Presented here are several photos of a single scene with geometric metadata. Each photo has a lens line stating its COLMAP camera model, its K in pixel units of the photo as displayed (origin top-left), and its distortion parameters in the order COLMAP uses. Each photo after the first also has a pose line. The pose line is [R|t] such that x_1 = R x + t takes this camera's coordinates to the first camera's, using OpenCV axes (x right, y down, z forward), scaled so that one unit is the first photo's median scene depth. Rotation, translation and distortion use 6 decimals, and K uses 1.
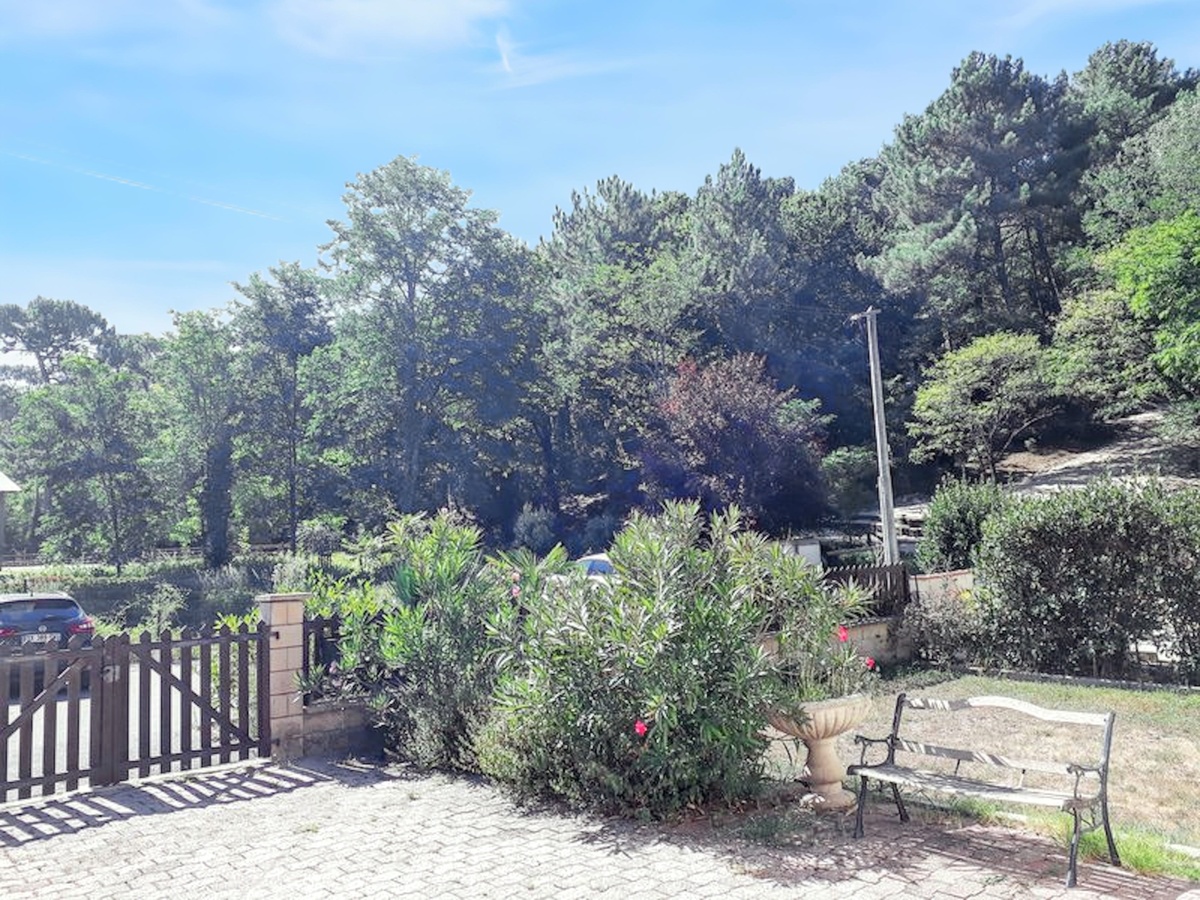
lens RADIAL K [[892.6, 0, 600.0], [0, 892.6, 450.0], [0, 0, 1]] dist [0.069803, -0.080845]
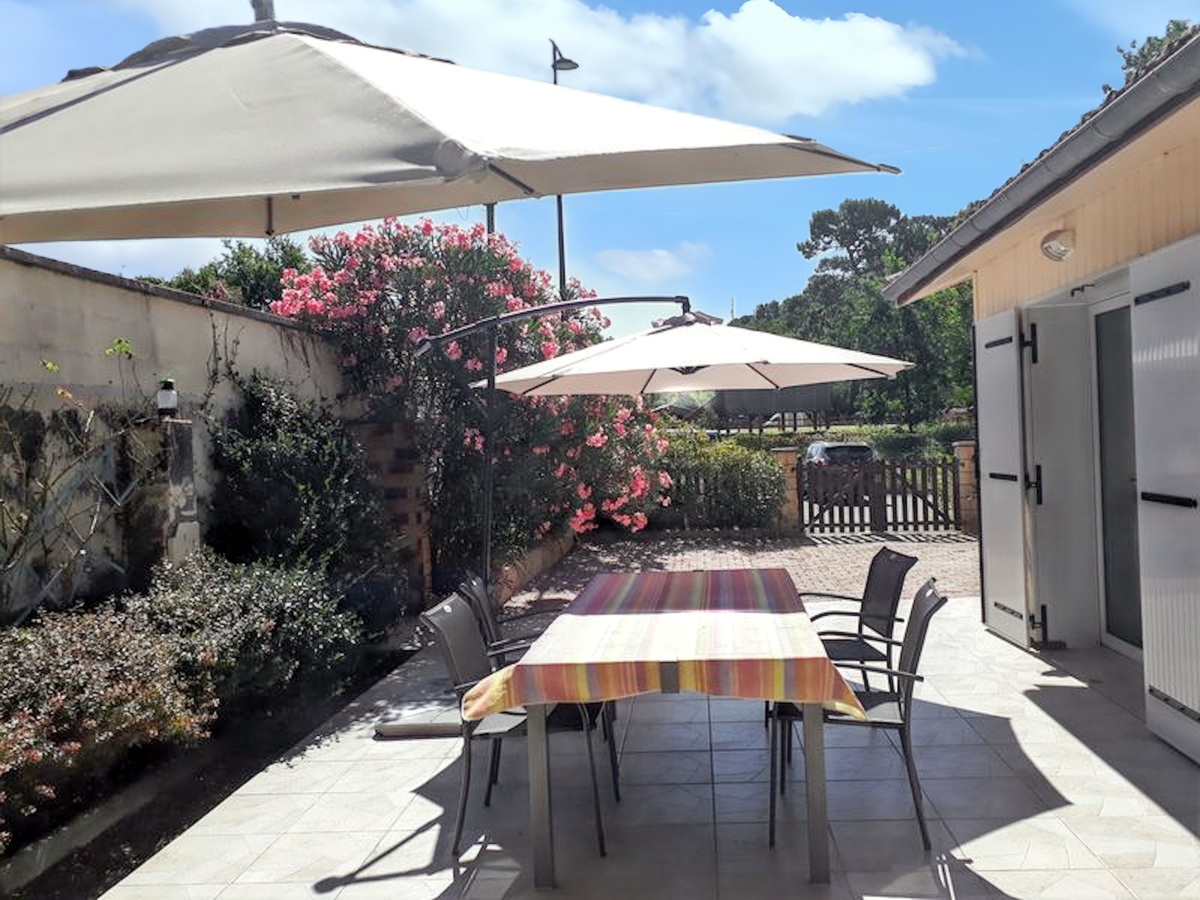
lens RADIAL K [[892.6, 0, 600.0], [0, 892.6, 450.0], [0, 0, 1]] dist [0.069803, -0.080845]
pose [[0.673233, 0.030643, -0.738796, 0.187984], [0.082226, 0.989842, 0.115985, -0.035064], [0.734845, -0.138833, 0.663874, -0.278866]]
